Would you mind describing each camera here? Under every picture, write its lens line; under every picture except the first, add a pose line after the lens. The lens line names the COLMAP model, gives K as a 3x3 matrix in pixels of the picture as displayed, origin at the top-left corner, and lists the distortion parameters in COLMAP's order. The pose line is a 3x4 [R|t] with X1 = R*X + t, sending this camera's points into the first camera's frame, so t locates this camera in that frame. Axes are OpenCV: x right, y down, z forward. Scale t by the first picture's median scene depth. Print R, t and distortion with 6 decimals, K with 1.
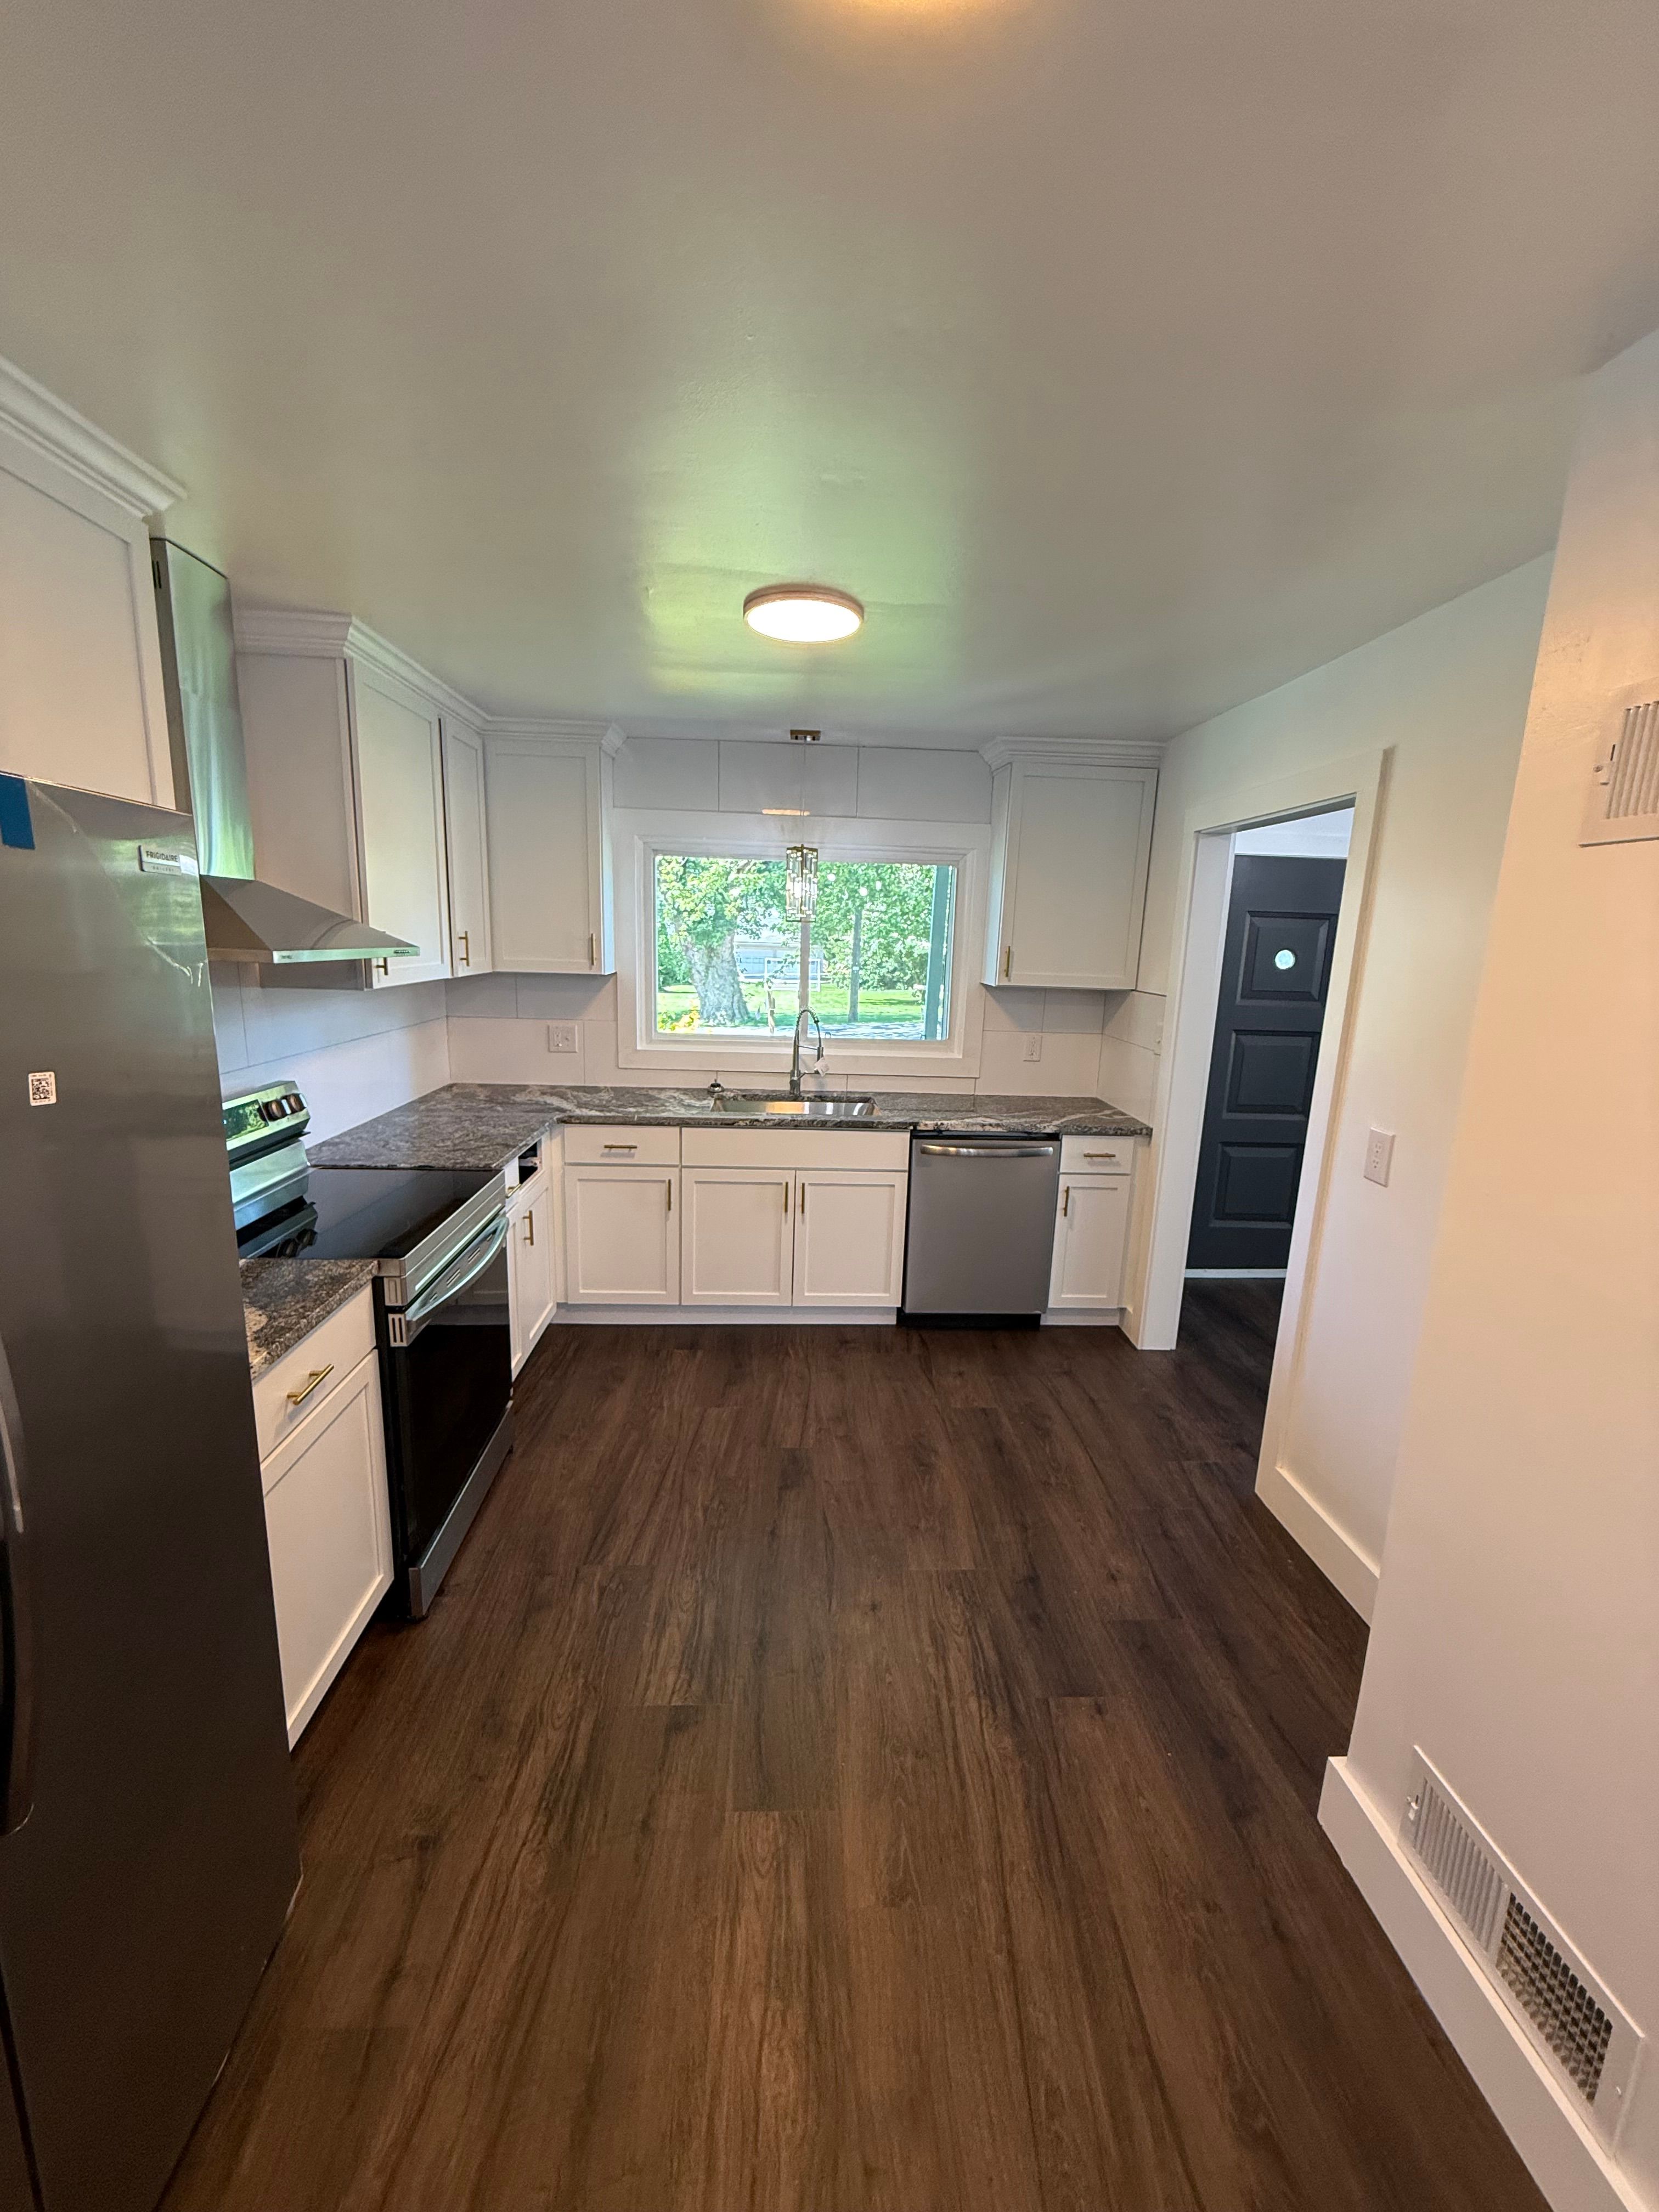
lens RADIAL K [[883.8, 0, 829.8], [0, 883.8, 1102.9], [0, 0, 1]] dist [-0.001384, 0.000576]
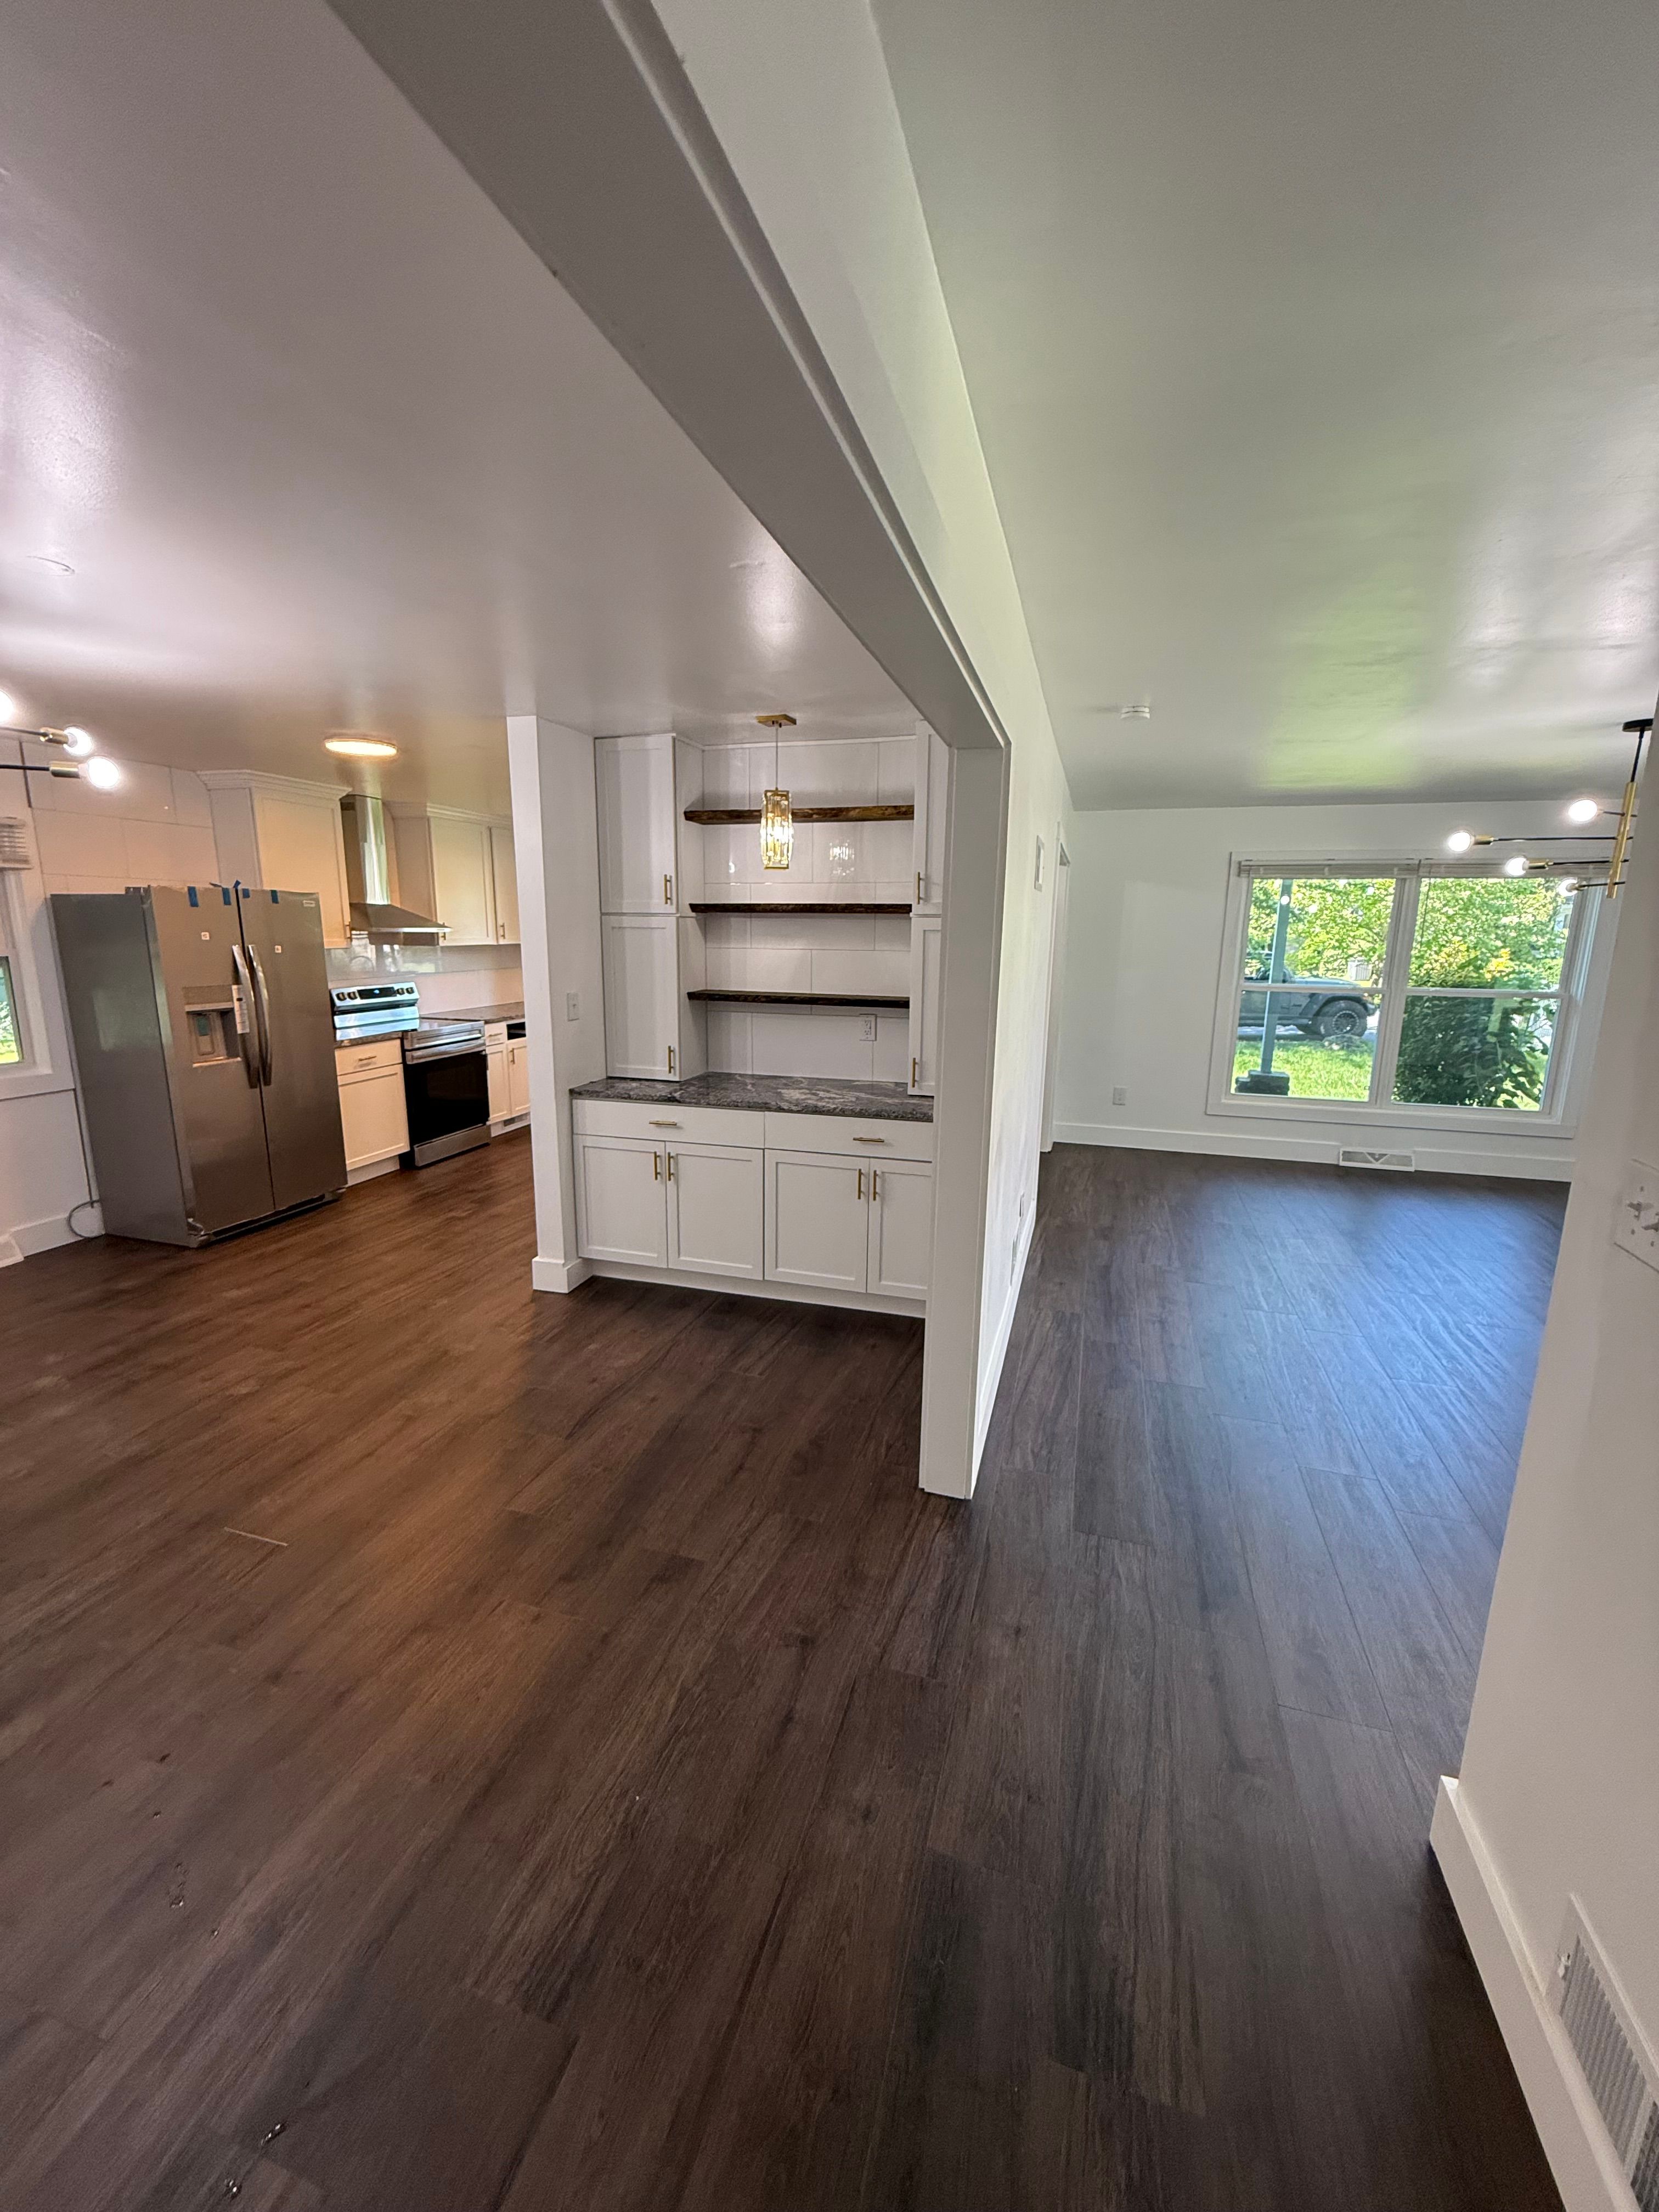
lens RADIAL K [[883.8, 0, 826.6], [0, 883.8, 1101.0], [0, 0, 1]] dist [-0.001384, 0.000576]
pose [[0.940327, 0.047917, -0.336880, 1.346369], [-0.048146, 0.998811, 0.007680, 0.232765], [0.336848, 0.008997, 0.941516, -0.959321]]
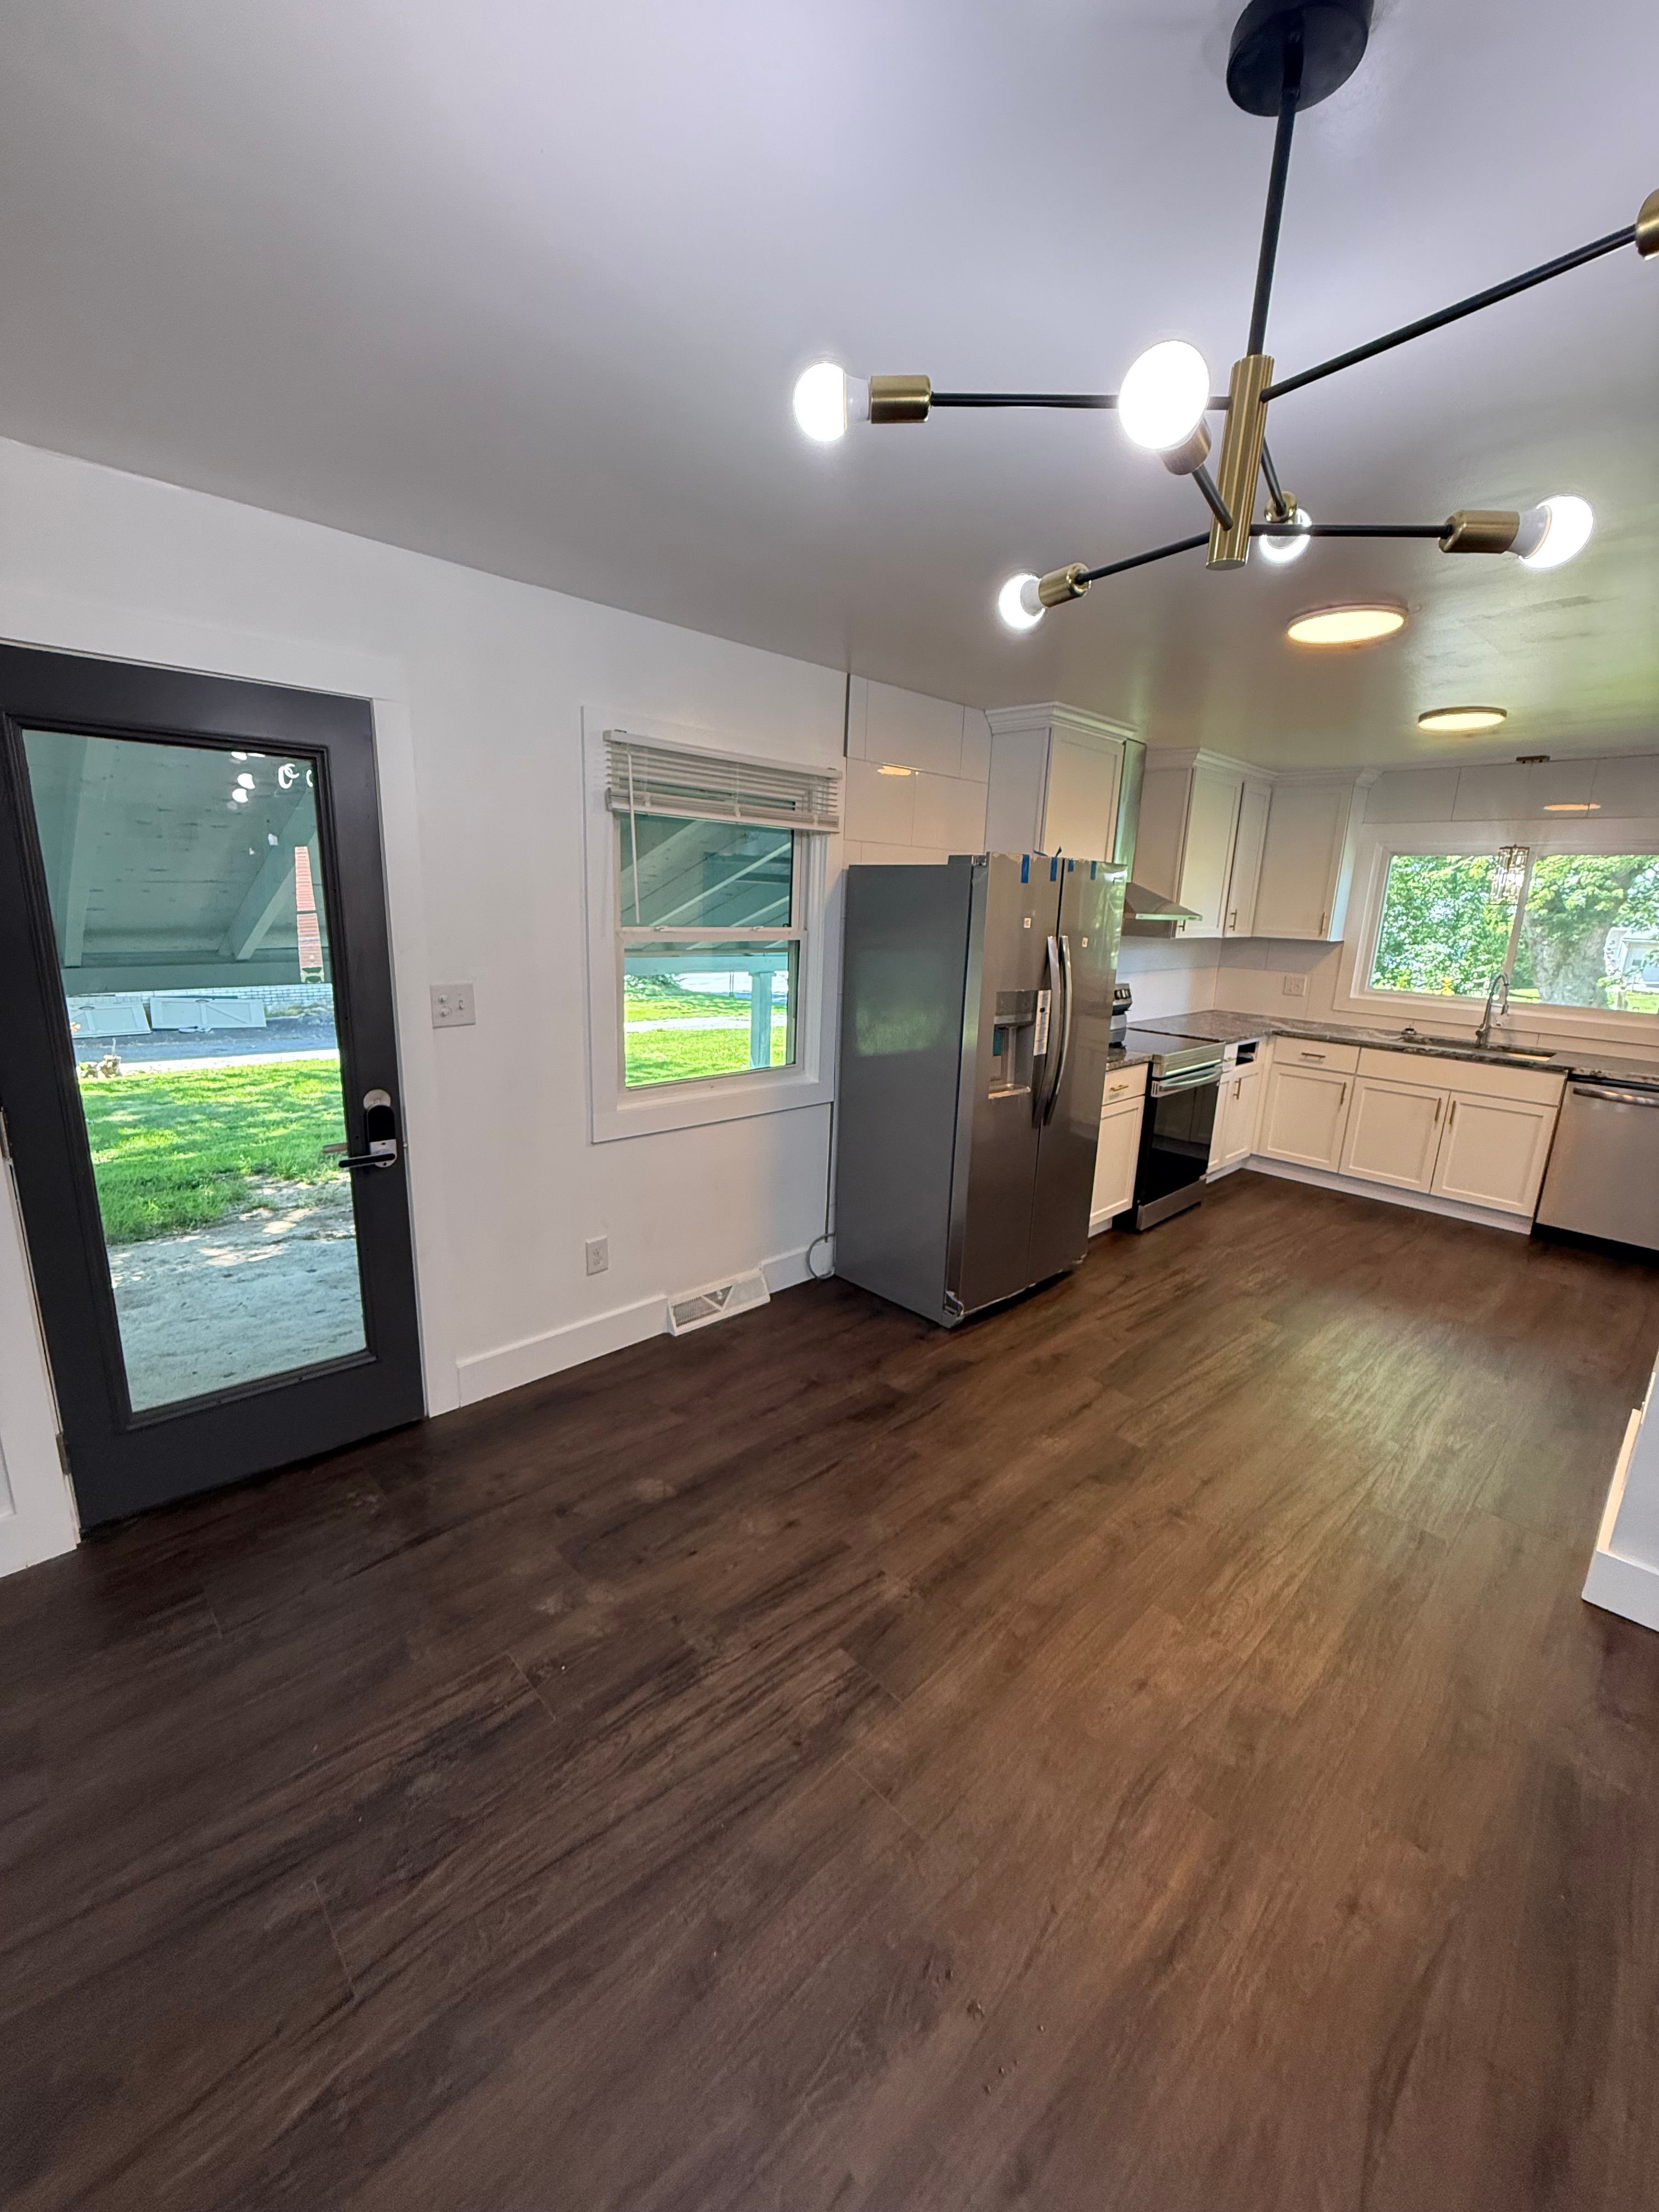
lens RADIAL K [[883.8, 0, 827.4], [0, 883.8, 1104.2], [0, 0, 1]] dist [-0.001384, 0.000576]
pose [[0.656935, 0.166759, -0.735274, 0.443086], [-0.157169, 0.984097, 0.082768, 0.180377], [0.737383, 0.061189, 0.672697, -0.799388]]
